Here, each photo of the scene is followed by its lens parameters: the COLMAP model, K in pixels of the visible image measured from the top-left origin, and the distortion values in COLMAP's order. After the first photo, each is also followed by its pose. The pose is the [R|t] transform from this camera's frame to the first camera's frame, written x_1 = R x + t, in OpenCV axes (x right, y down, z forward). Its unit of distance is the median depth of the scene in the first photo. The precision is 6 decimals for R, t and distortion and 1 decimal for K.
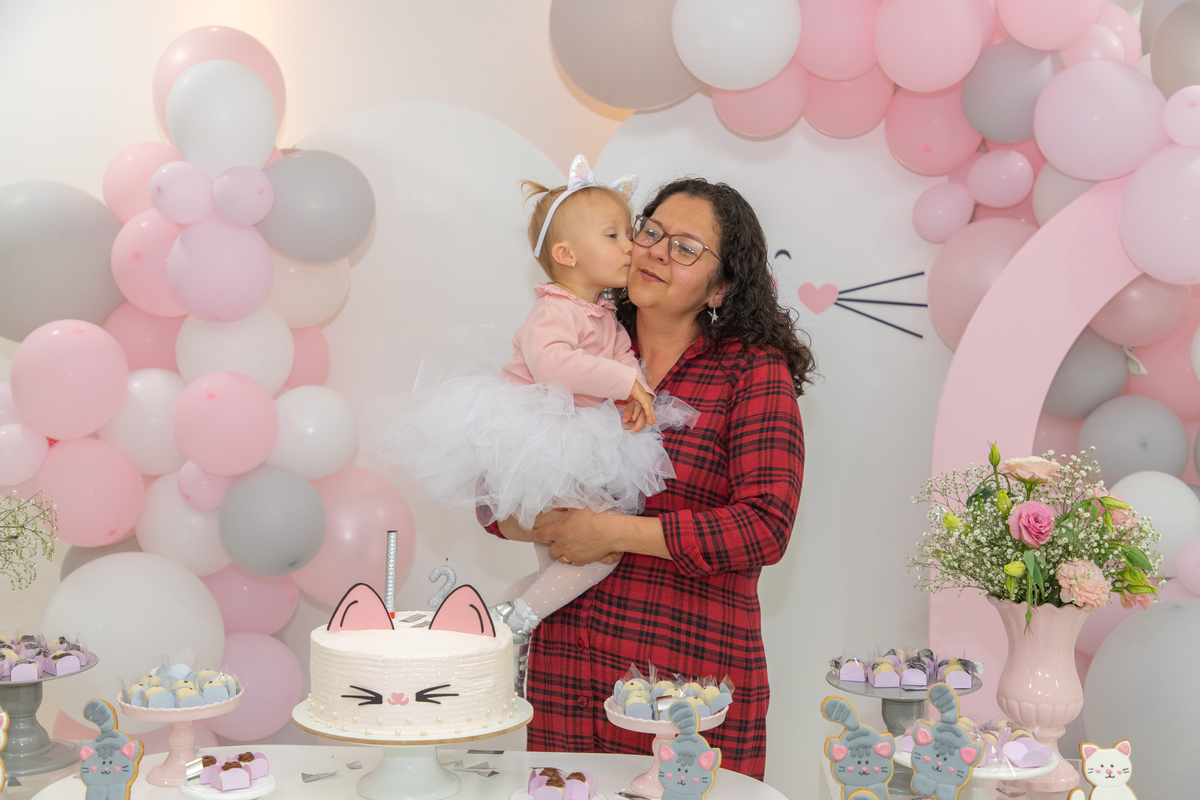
lens RADIAL K [[1720.2, 0, 666.4], [0, 1720.2, 405.6], [0, 0, 1]] dist [0.027453, 0.070378]
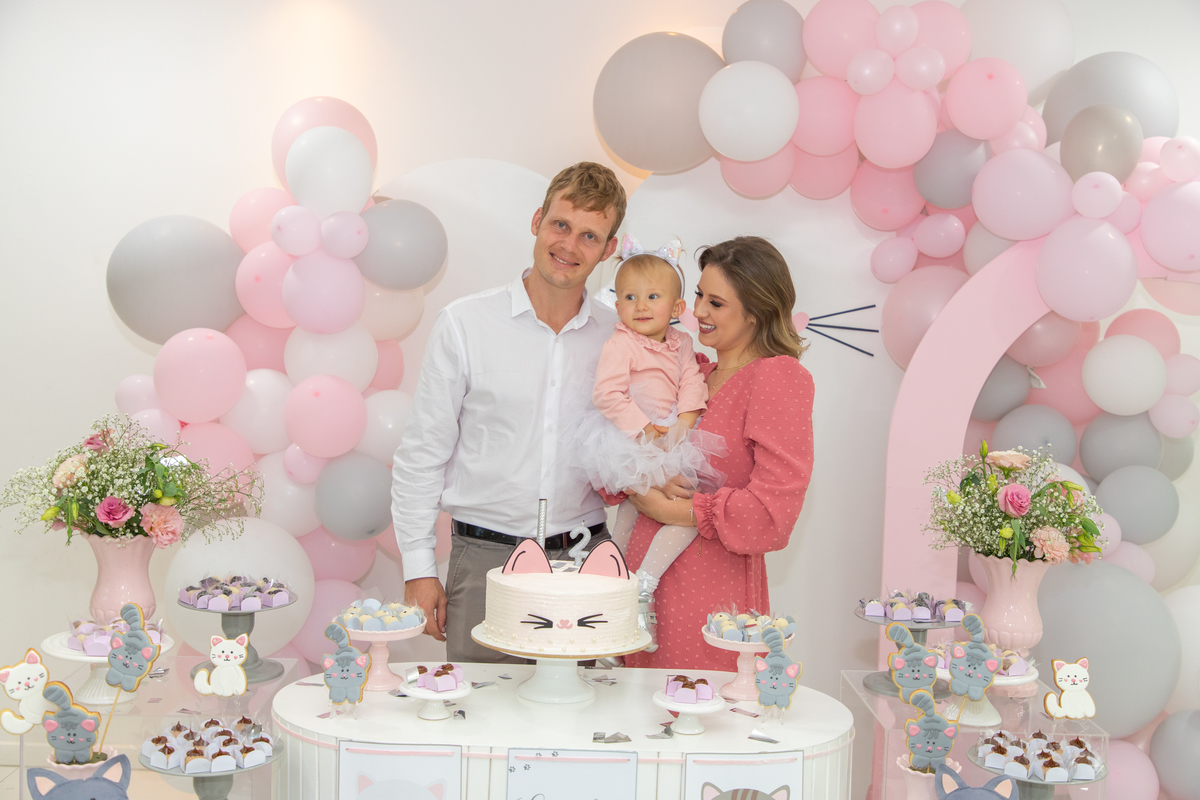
lens RADIAL K [[1523.6, 0, 600.0], [0, 1523.6, 400.0], [0, 0, 1]] dist [0.010080, 0.014774]
pose [[0.996293, 0.017926, 0.084138, -0.210310], [-0.018014, 0.999838, 0.000283, -0.004702], [-0.084119, -0.001797, 0.996454, -0.167756]]
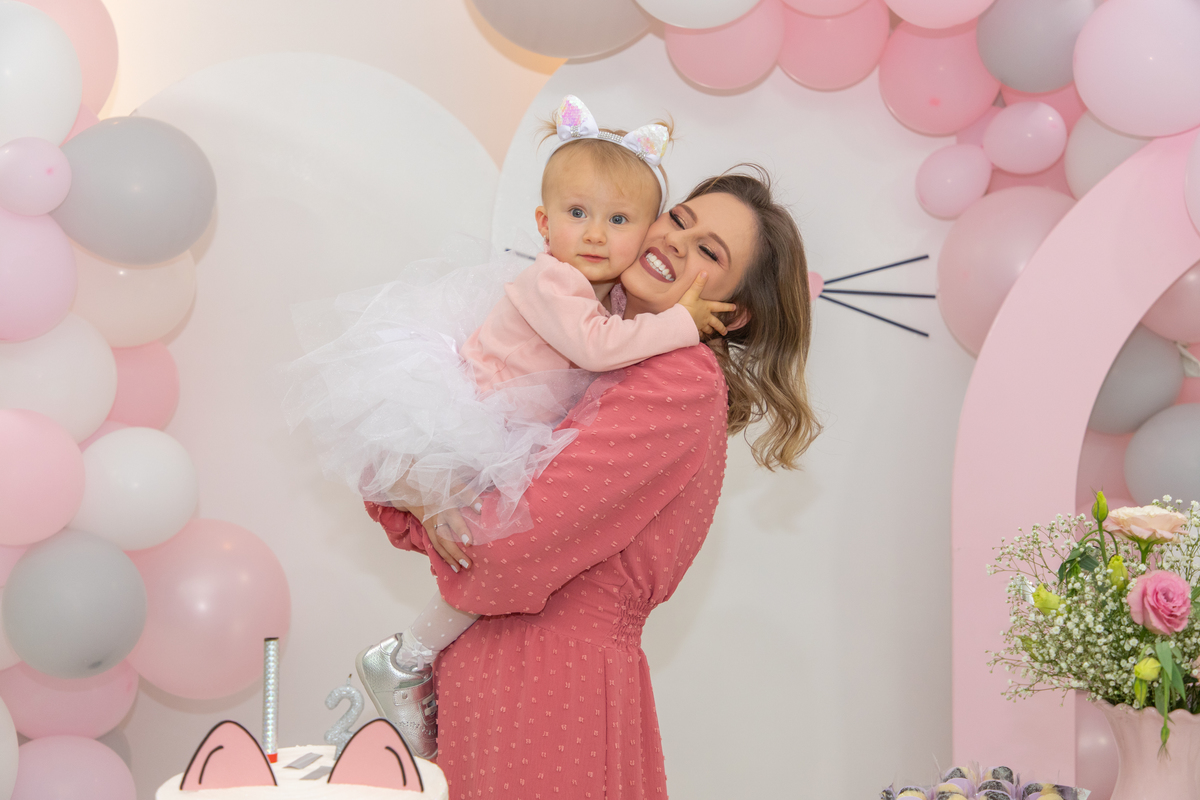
lens RADIAL K [[1735.9, 0, 654.7], [0, 1735.9, 385.2], [0, 0, 1]] dist [0.041013, -0.070790]
pose [[0.997809, -0.023927, 0.061675, -0.042552], [0.023991, 0.999712, -0.000301, -0.027075], [-0.061650, 0.001780, 0.998096, 0.270309]]
